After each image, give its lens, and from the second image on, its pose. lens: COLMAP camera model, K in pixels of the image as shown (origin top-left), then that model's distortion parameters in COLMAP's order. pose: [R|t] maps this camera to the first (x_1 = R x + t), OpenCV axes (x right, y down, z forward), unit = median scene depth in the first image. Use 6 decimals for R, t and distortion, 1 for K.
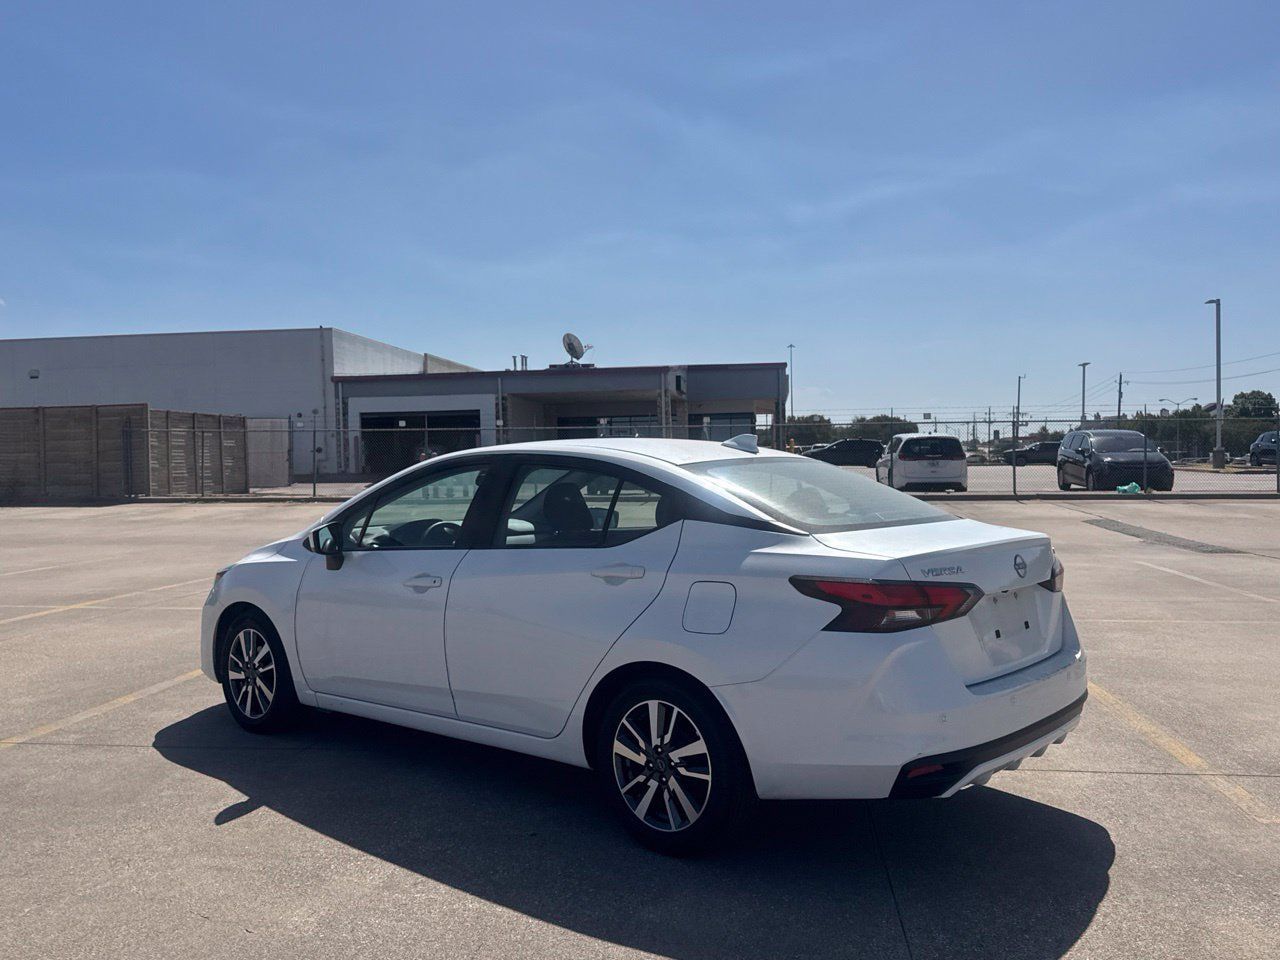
lens RADIAL K [[1092.5, 0, 641.7], [0, 1092.5, 483.1], [0, 0, 1]] dist [0.181741, -0.371389]
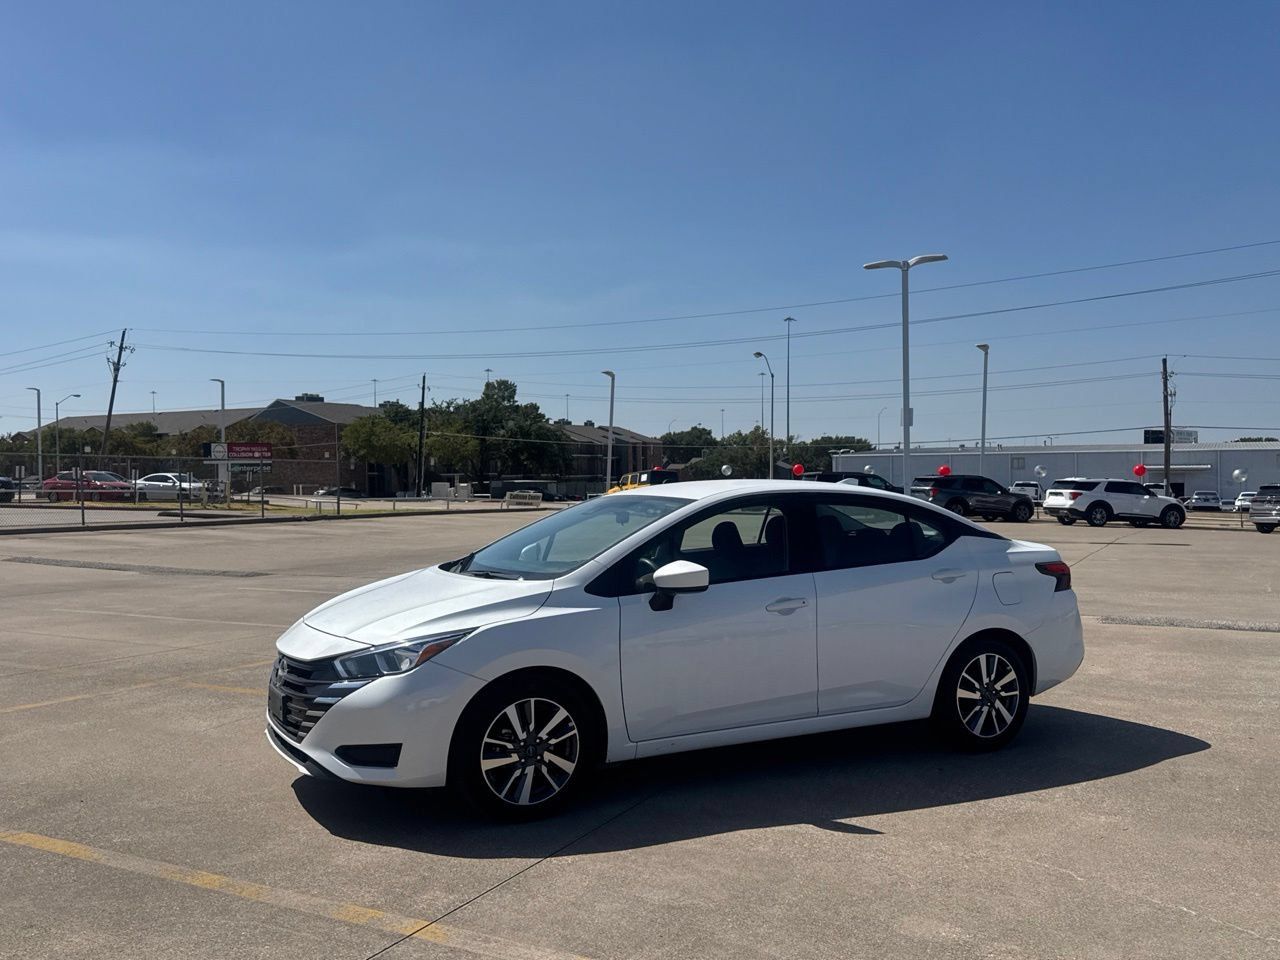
lens RADIAL K [[1092.5, 0, 641.7], [0, 1092.5, 483.1], [0, 0, 1]] dist [0.181741, -0.371389]
pose [[0.359428, 0.005907, 0.933154, -1.109920], [0.022431, 0.999636, -0.014967, -0.019169], [-0.932903, 0.026312, 0.359164, 0.613650]]
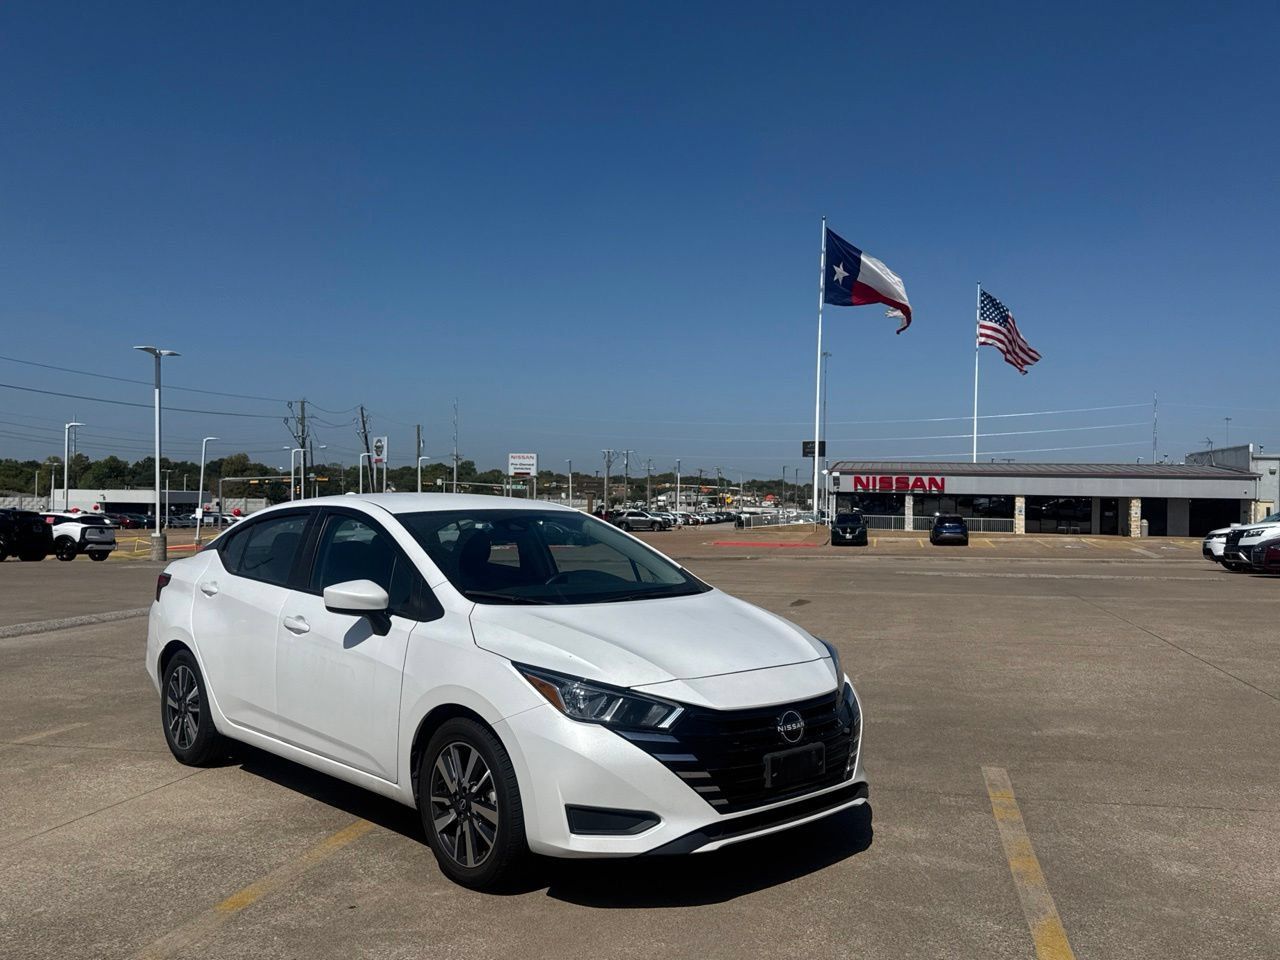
lens RADIAL K [[1092.5, 0, 641.7], [0, 1092.5, 483.1], [0, 0, 1]] dist [0.181741, -0.371389]
pose [[-0.994326, 0.006723, 0.106165, -0.347555], [0.007597, 0.999940, 0.007835, -0.053950], [-0.106106, 0.008597, -0.994318, 1.955837]]
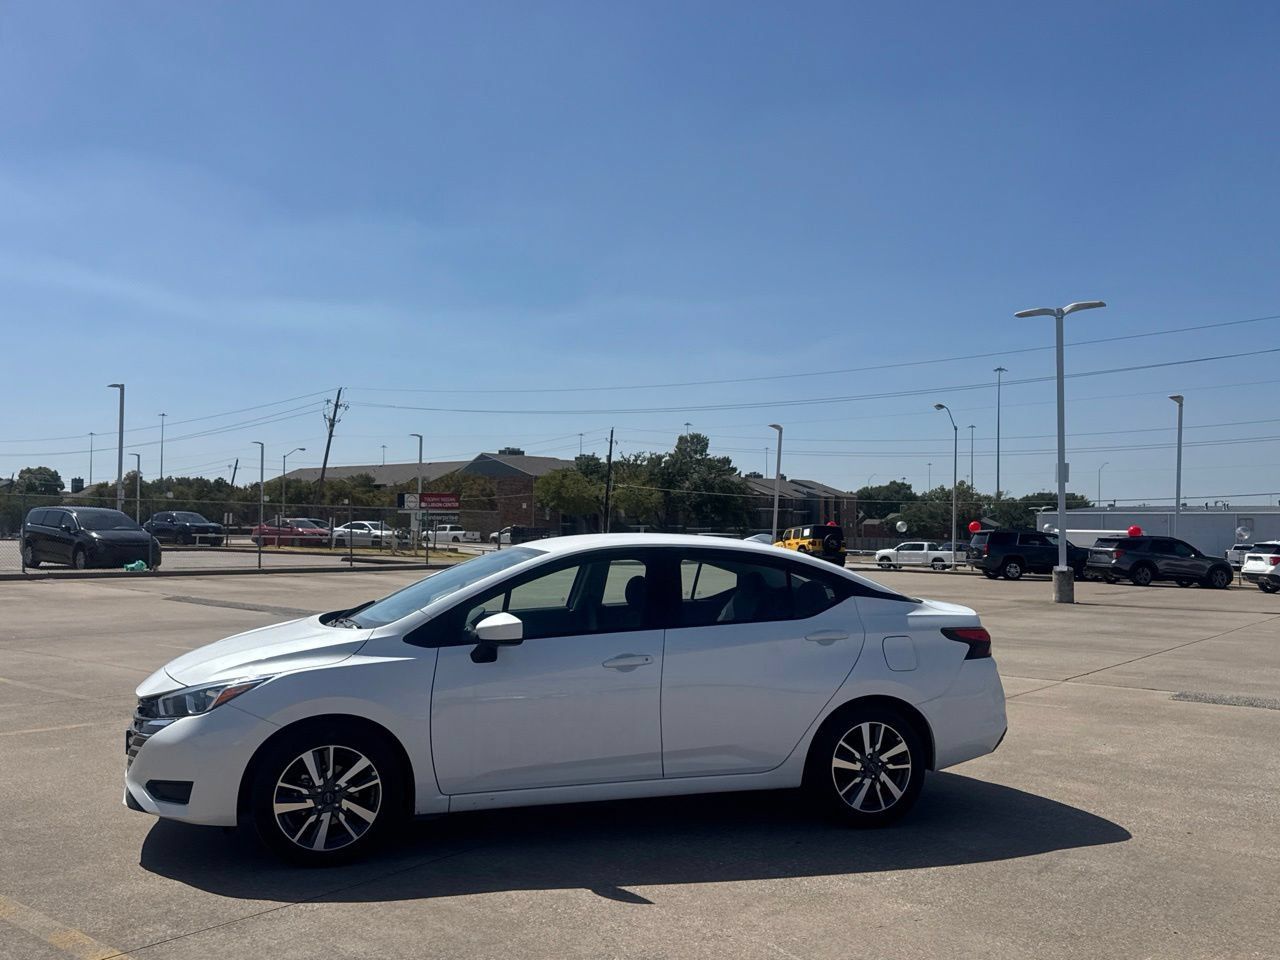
lens RADIAL K [[1092.5, 0, 641.7], [0, 1092.5, 483.1], [0, 0, 1]] dist [0.181741, -0.371389]
pose [[0.522817, 0.054932, 0.850673, -0.972484], [0.002175, 0.997832, -0.065771, -0.015201], [-0.852442, 0.036236, 0.521564, 0.334357]]
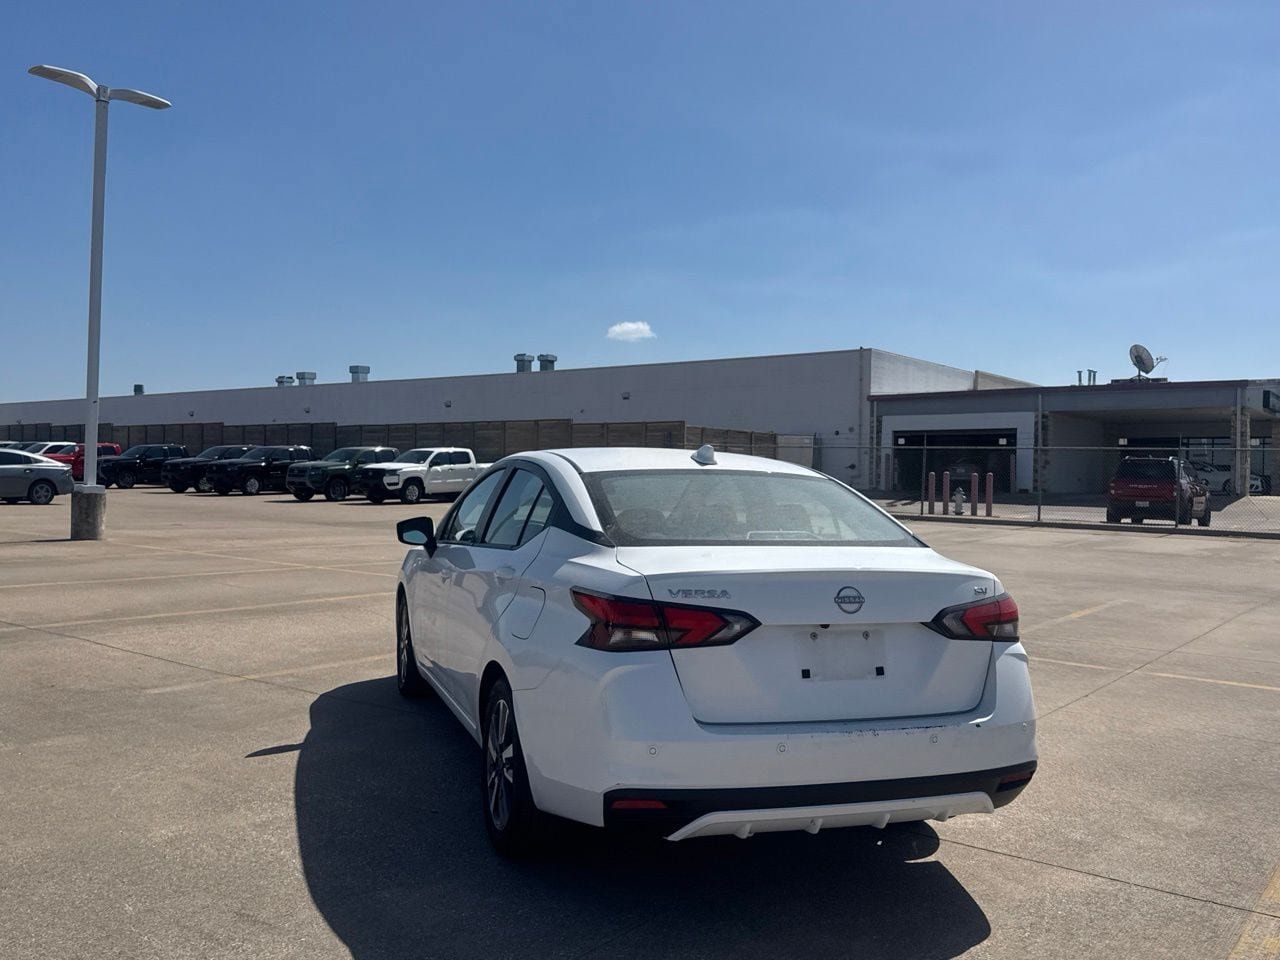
lens RADIAL K [[1092.5, 0, 641.7], [0, 1092.5, 483.1], [0, 0, 1]] dist [0.181741, -0.371389]
pose [[0.863978, 0.037157, -0.502156, 0.439125], [-0.045836, 0.998937, -0.004946, -0.003419], [0.501438, 0.027291, 0.864763, 0.119899]]
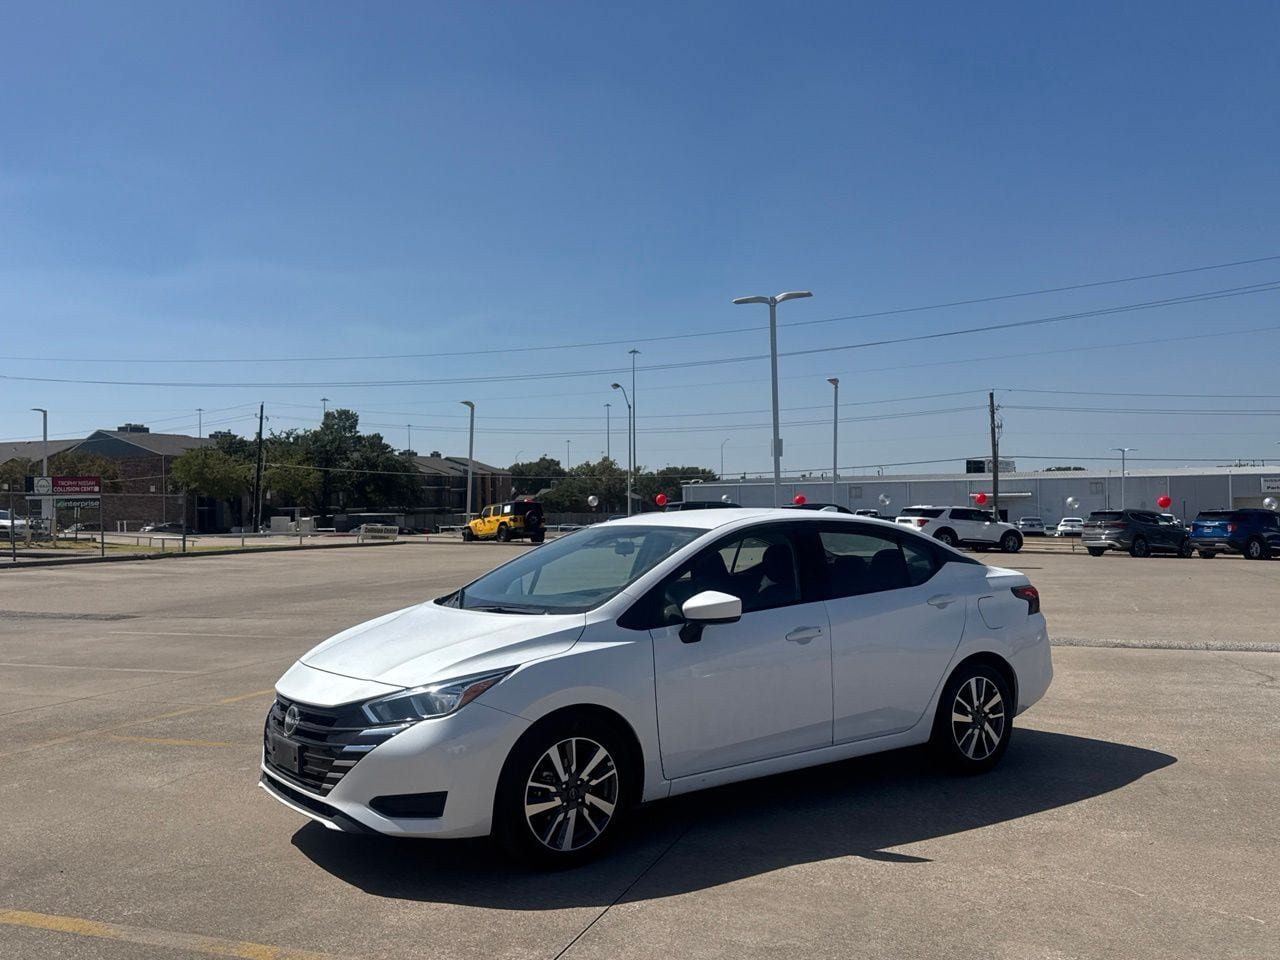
lens RADIAL K [[1092.5, 0, 641.7], [0, 1092.5, 483.1], [0, 0, 1]] dist [0.181741, -0.371389]
pose [[0.224434, 0.030447, 0.974014, -1.137738], [0.034366, 0.998643, -0.039136, -0.022971], [-0.973883, 0.042256, 0.223083, 0.761323]]
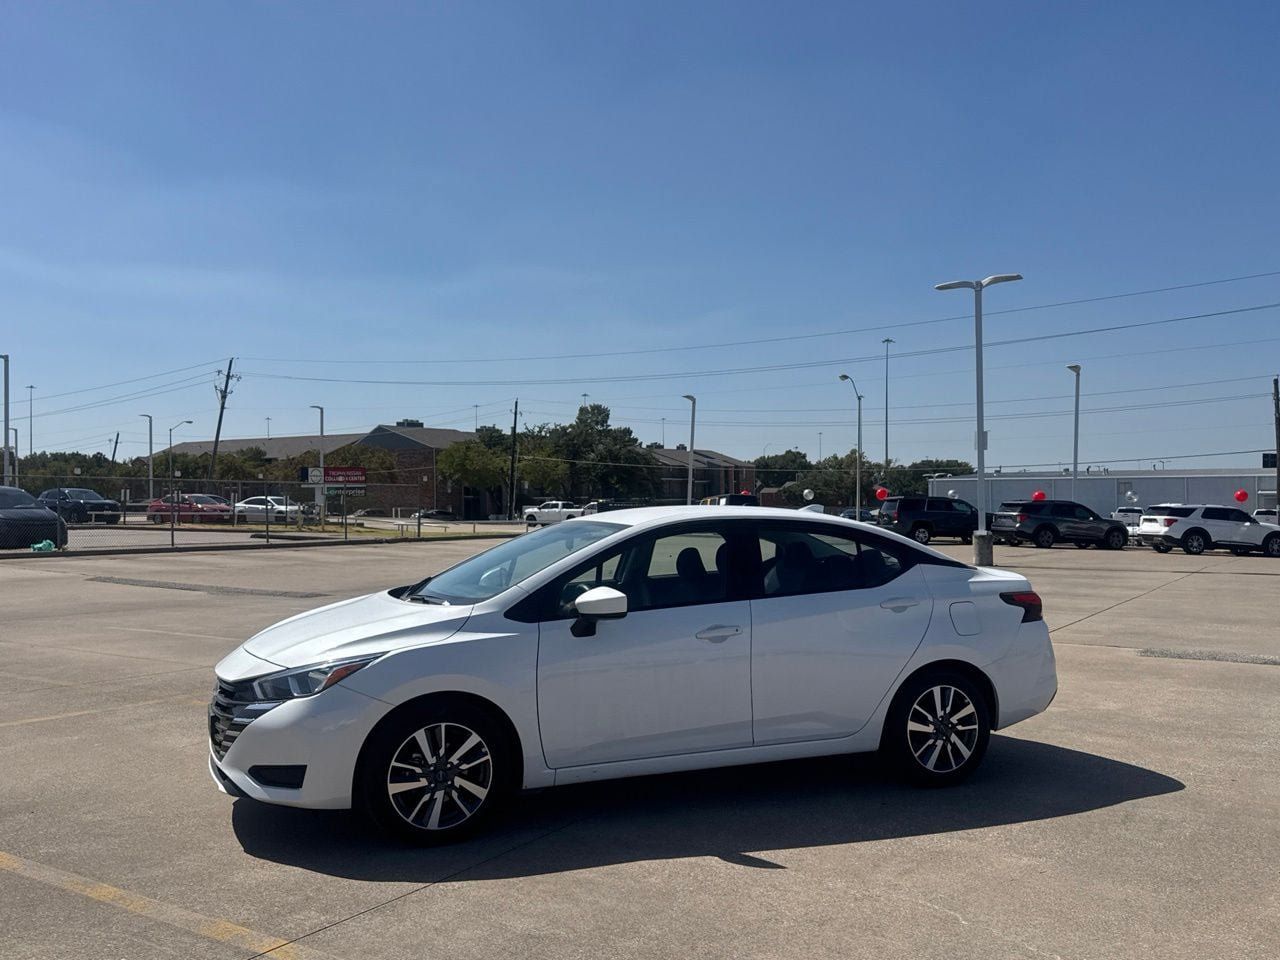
lens RADIAL K [[1092.5, 0, 641.7], [0, 1092.5, 483.1], [0, 0, 1]] dist [0.181741, -0.371389]
pose [[0.440357, 0.026637, 0.897428, -1.054330], [0.017721, 0.999107, -0.038351, -0.018381], [-0.897648, 0.032792, 0.439491, 0.480574]]
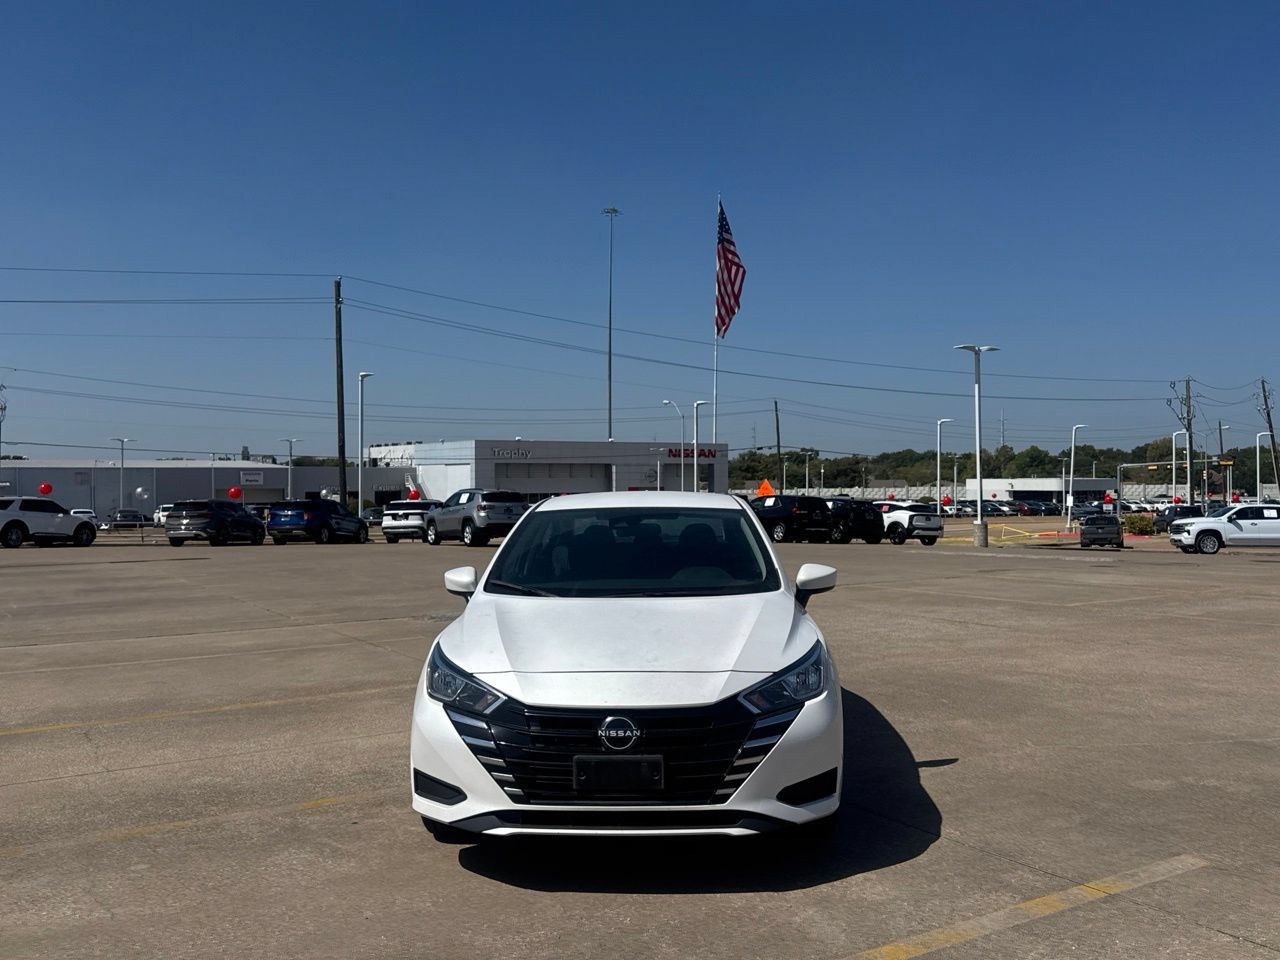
lens RADIAL K [[1092.5, 0, 641.7], [0, 1092.5, 483.1], [0, 0, 1]] dist [0.181741, -0.371389]
pose [[-0.620736, 0.020581, 0.783749, -0.940352], [0.035179, 0.999380, 0.001619, -0.048007], [-0.783230, 0.028576, -0.621075, 1.643180]]
